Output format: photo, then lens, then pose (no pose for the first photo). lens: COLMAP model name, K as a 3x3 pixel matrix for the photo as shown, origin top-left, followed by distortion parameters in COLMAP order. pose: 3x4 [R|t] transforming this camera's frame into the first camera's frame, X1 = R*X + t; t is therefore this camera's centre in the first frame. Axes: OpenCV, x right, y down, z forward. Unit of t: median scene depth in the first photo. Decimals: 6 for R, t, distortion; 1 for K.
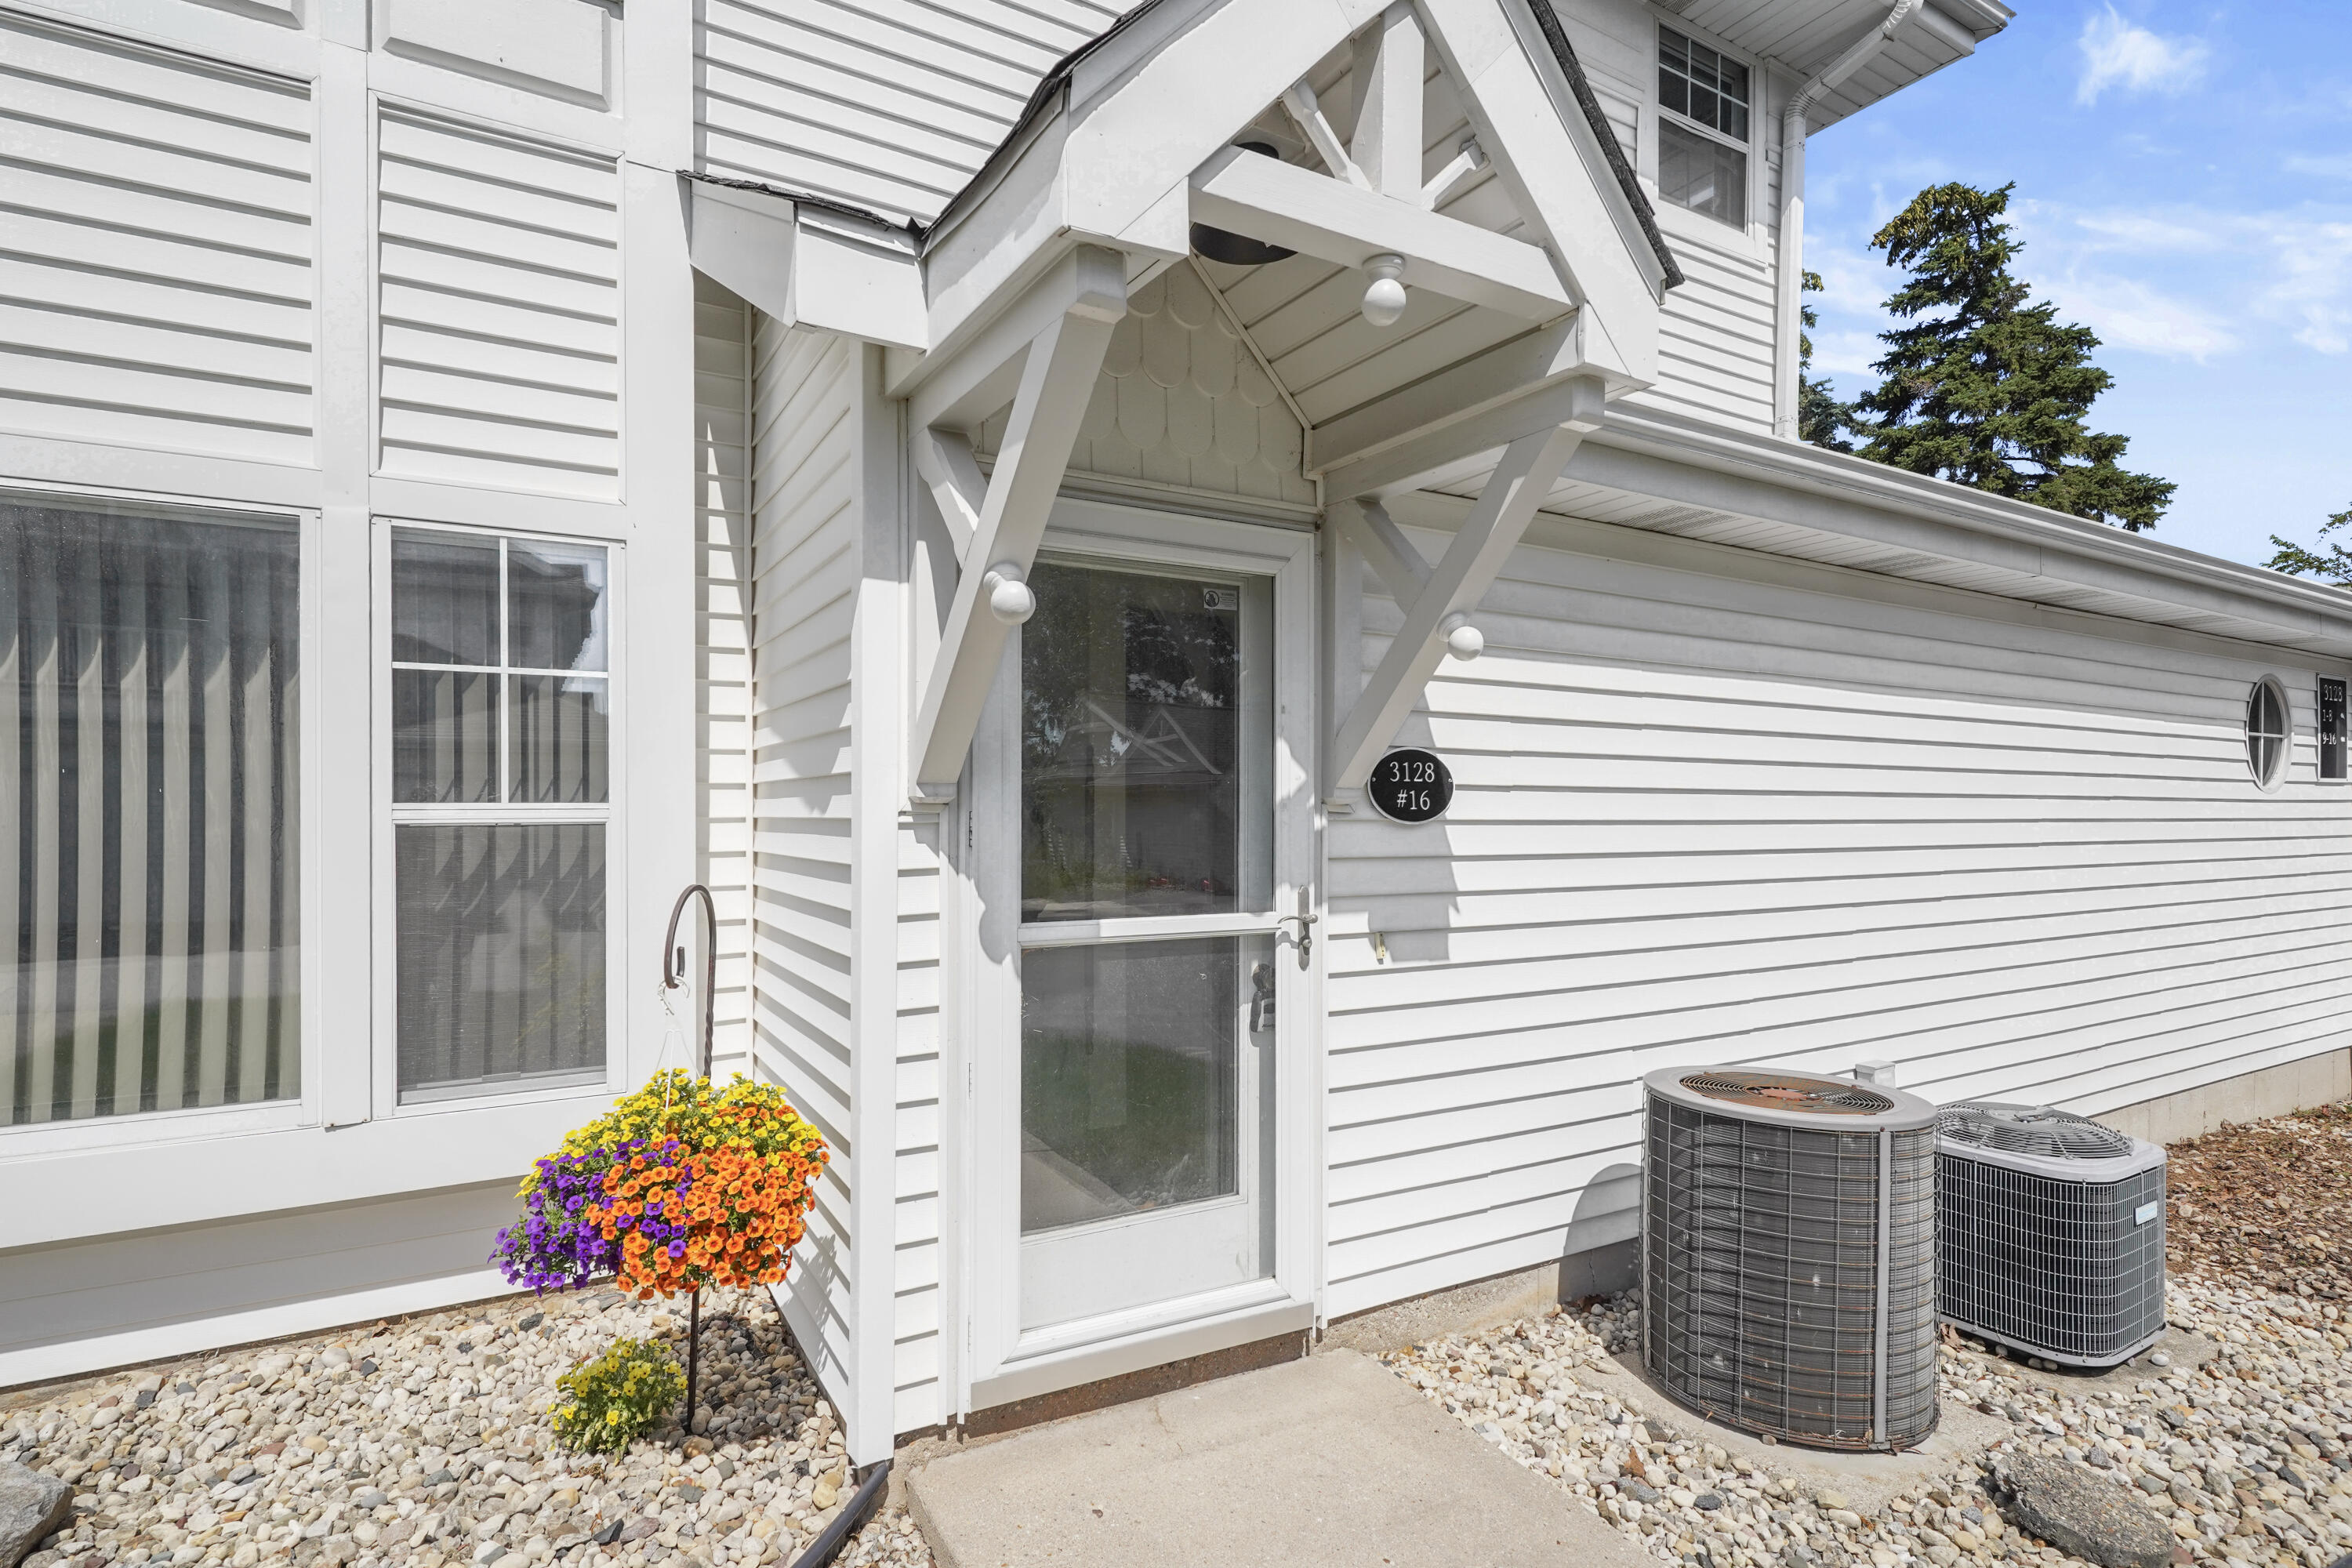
lens RADIAL K [[1158.9, 0, 1174.9], [0, 1158.9, 755.7], [0, 0, 1]] dist [0.002462, -0.002322]
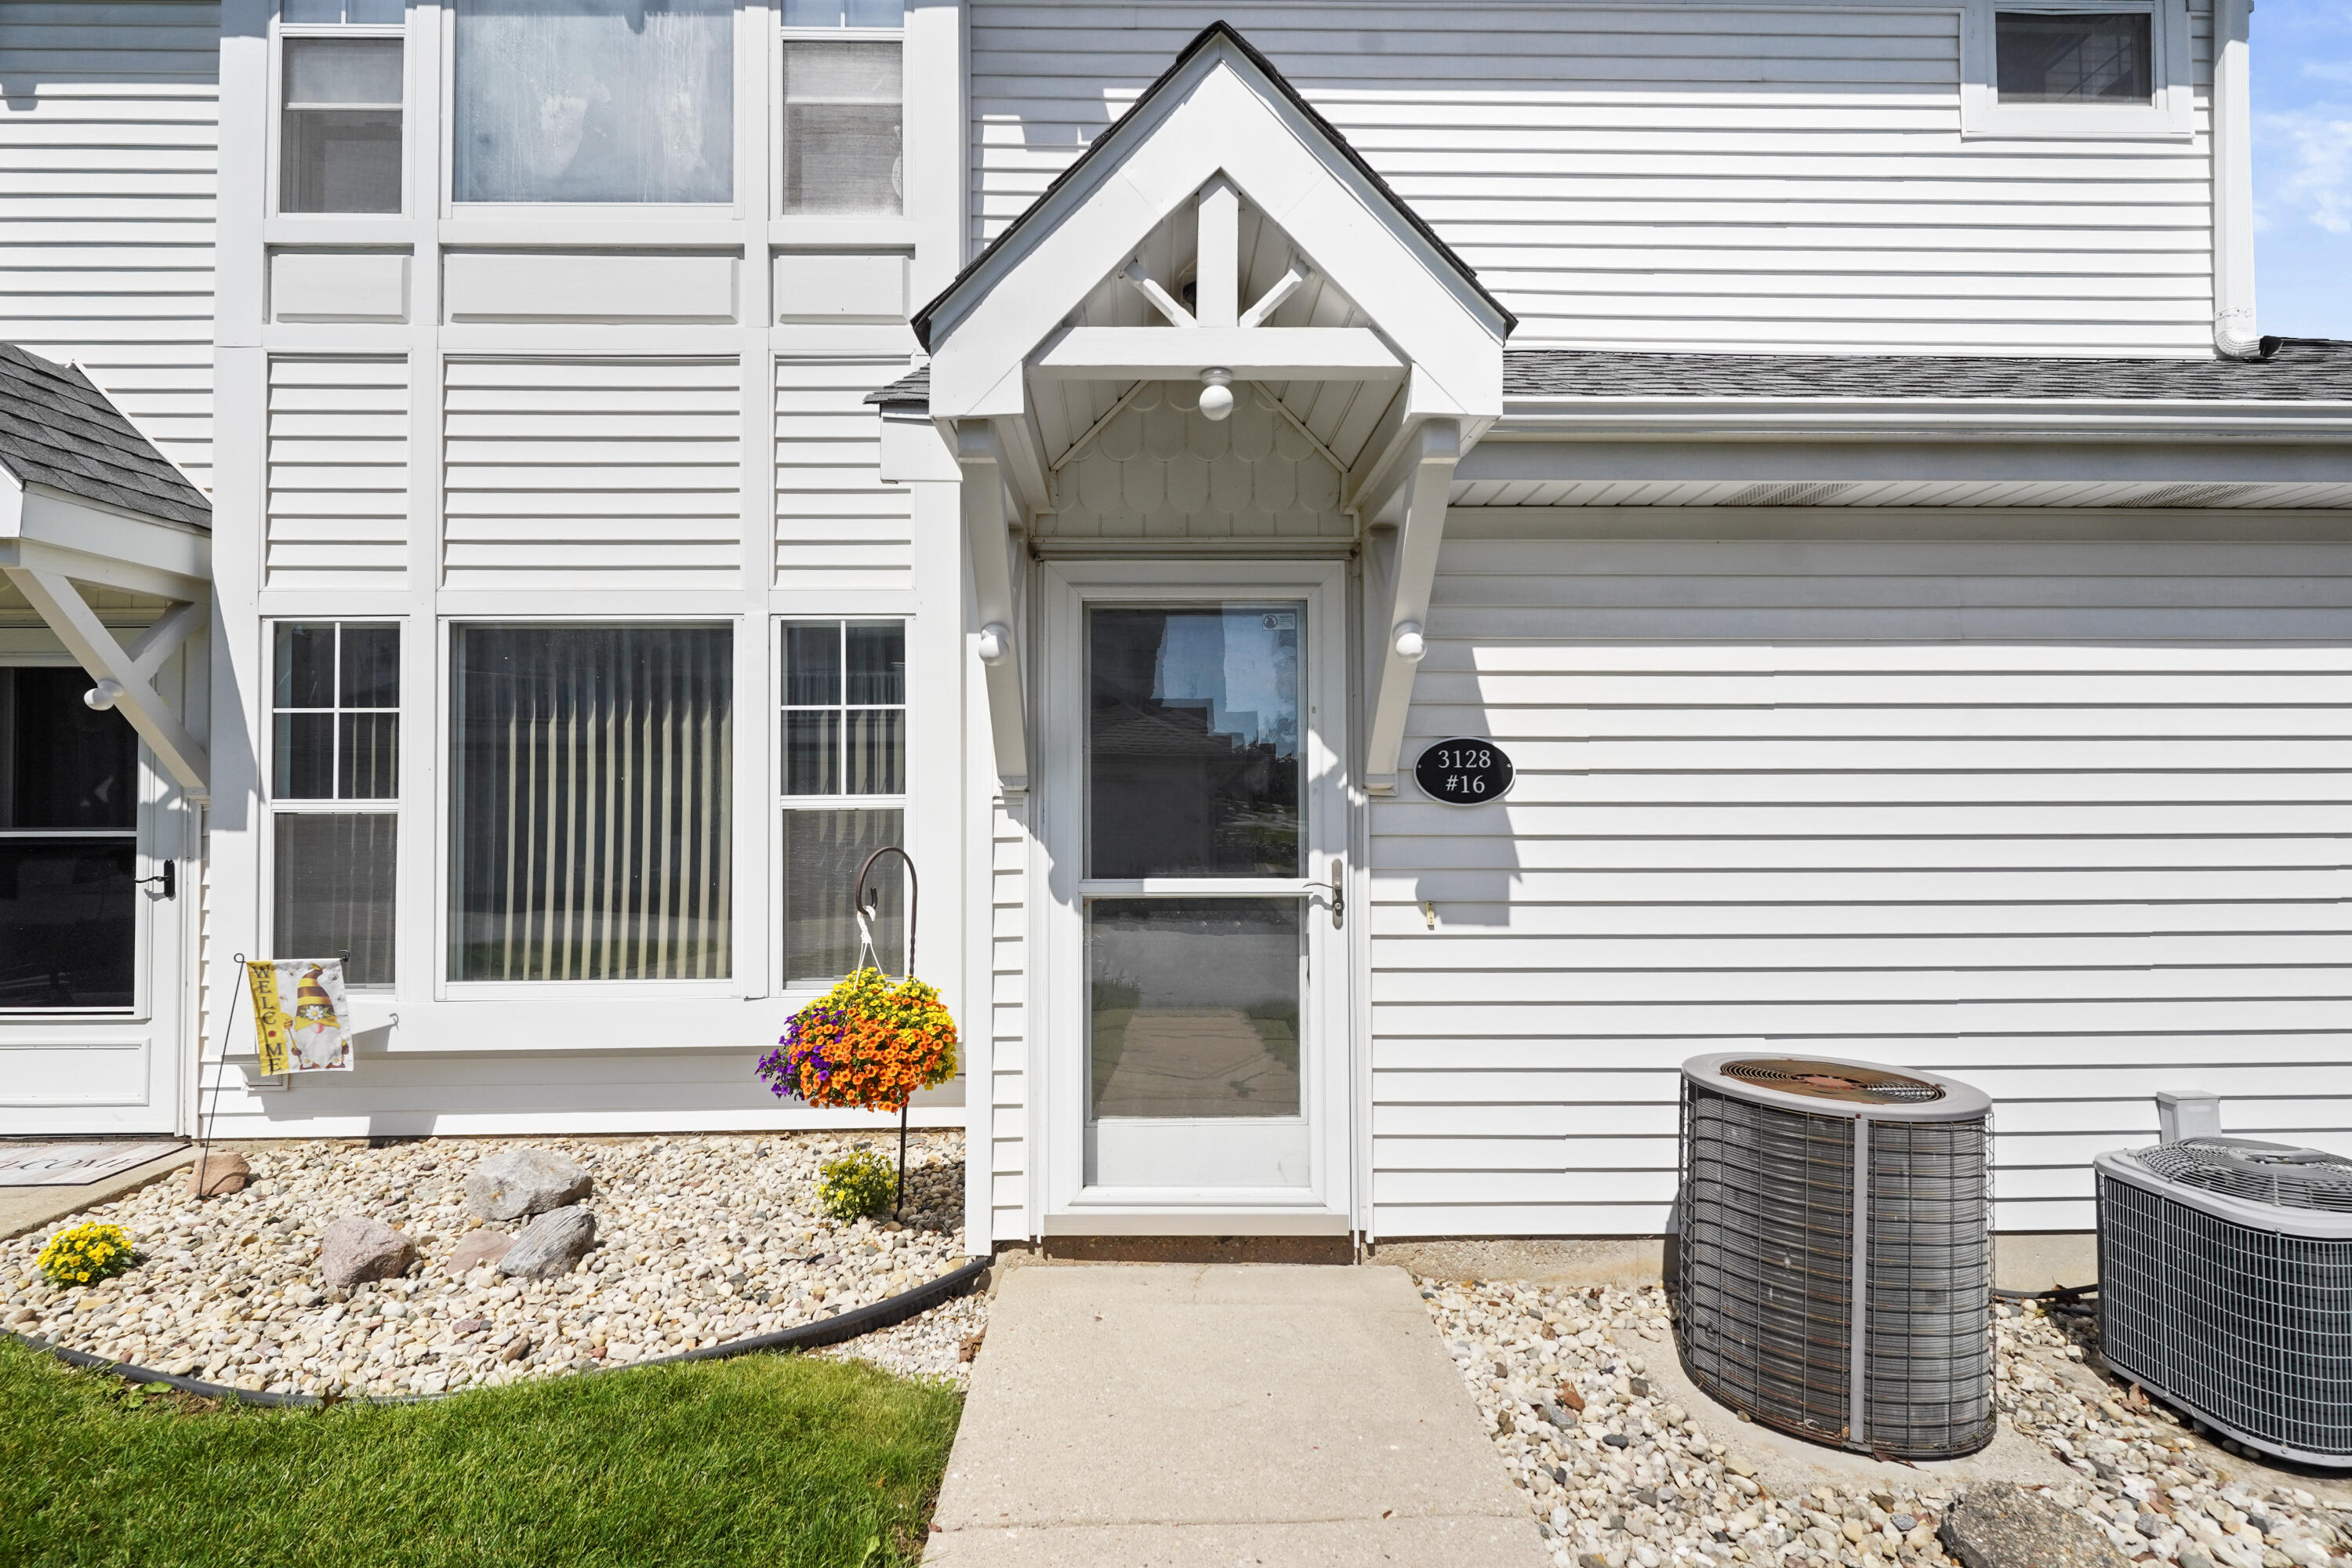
lens RADIAL K [[1127.7, 0, 1173.5], [0, 1127.7, 709.0], [0, 0, 1]] dist [0.001267, -0.000109]
pose [[0.881343, -0.046406, -0.470192, 0.514251], [0.028095, 0.998551, -0.045891, 0.008724], [0.471640, 0.027236, 0.881370, -0.100232]]
